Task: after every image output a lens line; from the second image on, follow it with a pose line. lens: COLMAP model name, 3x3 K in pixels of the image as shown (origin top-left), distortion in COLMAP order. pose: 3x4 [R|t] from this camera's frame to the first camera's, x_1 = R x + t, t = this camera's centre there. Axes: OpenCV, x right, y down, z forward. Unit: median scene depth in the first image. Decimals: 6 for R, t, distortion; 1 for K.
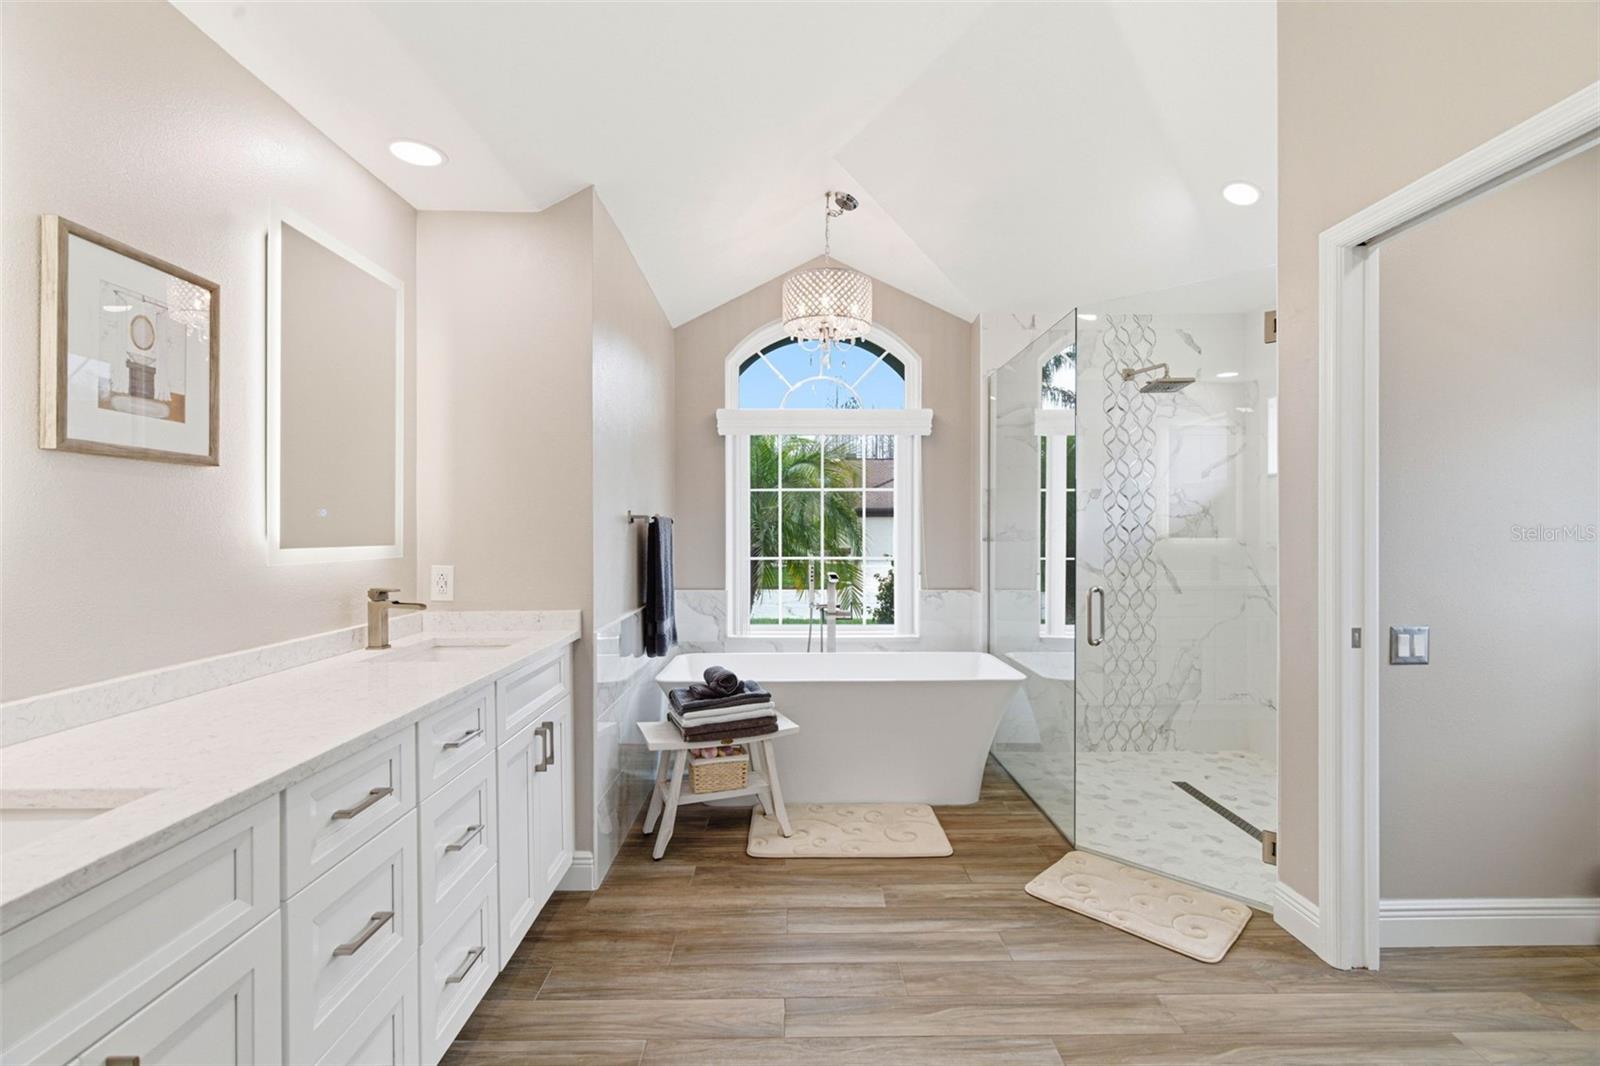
lens RADIAL K [[726.4, 0, 800.8], [0, 726.4, 530.1], [0, 0, 1]] dist [-0.000114, 0.000633]
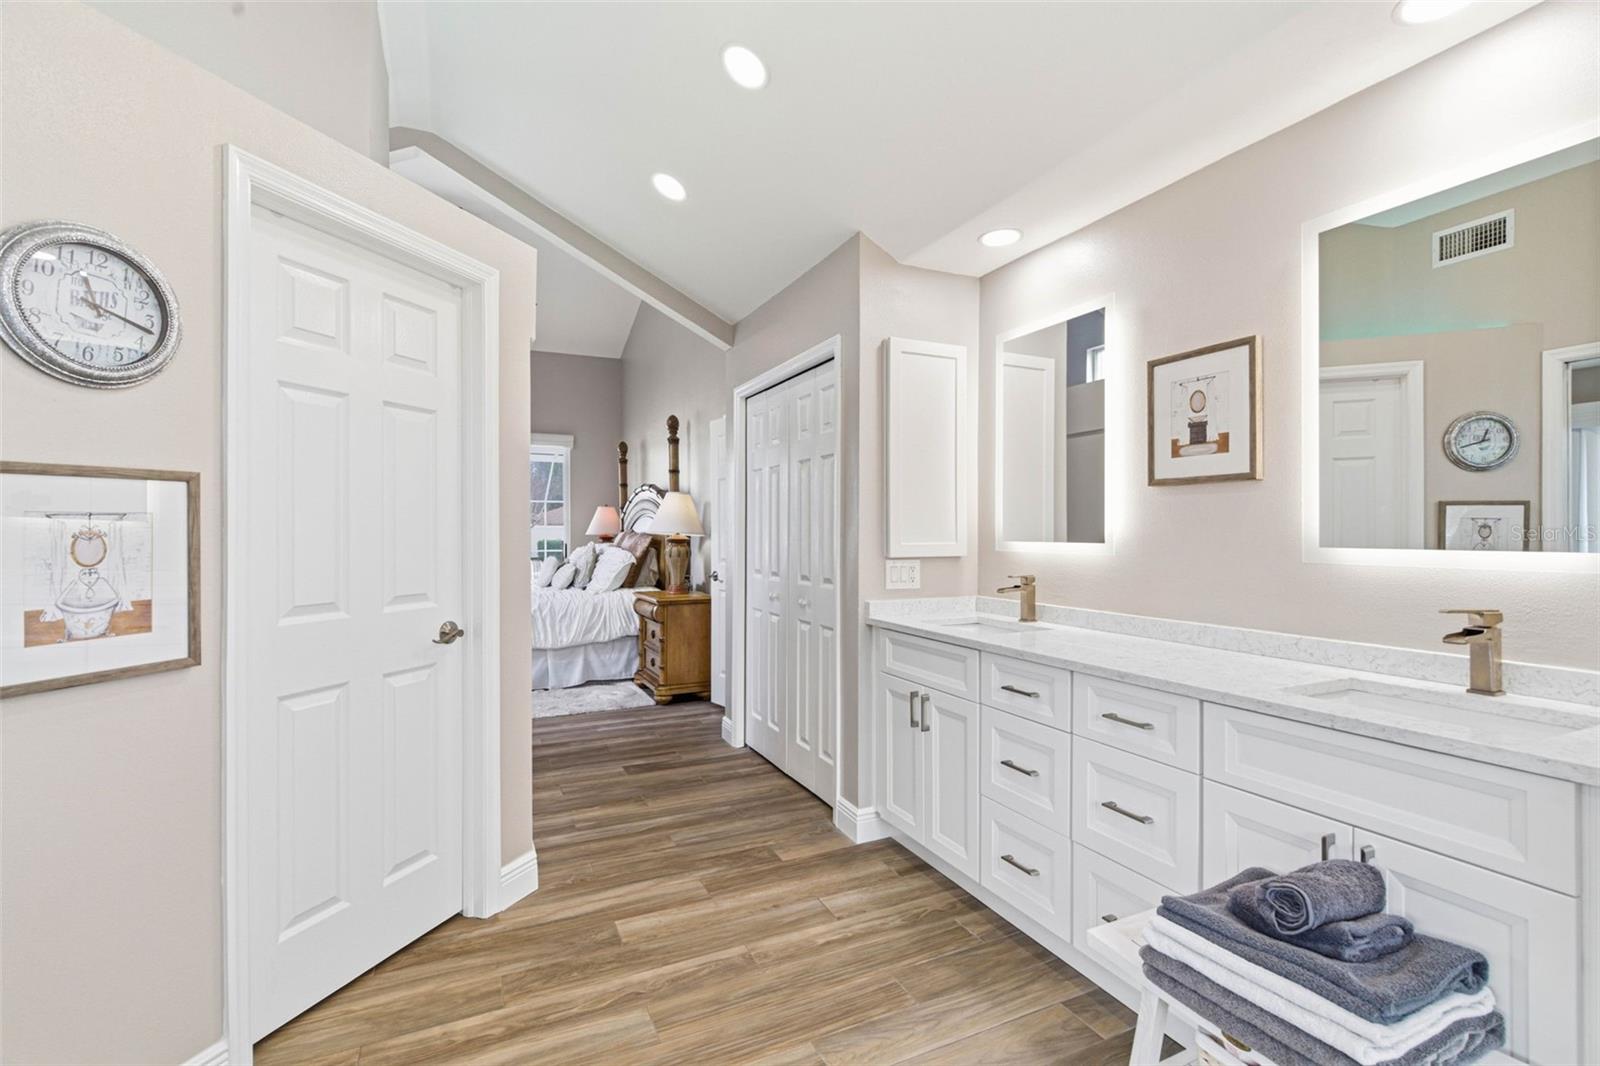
lens RADIAL K [[726.4, 0, 798.6], [0, 726.4, 531.5], [0, 0, 1]] dist [-0.000114, 0.000633]
pose [[-0.910450, 0.009207, -0.413518, 0.491092], [0.006233, 0.999944, 0.008542, -0.014353], [0.413573, 0.005200, -0.910456, 2.004923]]
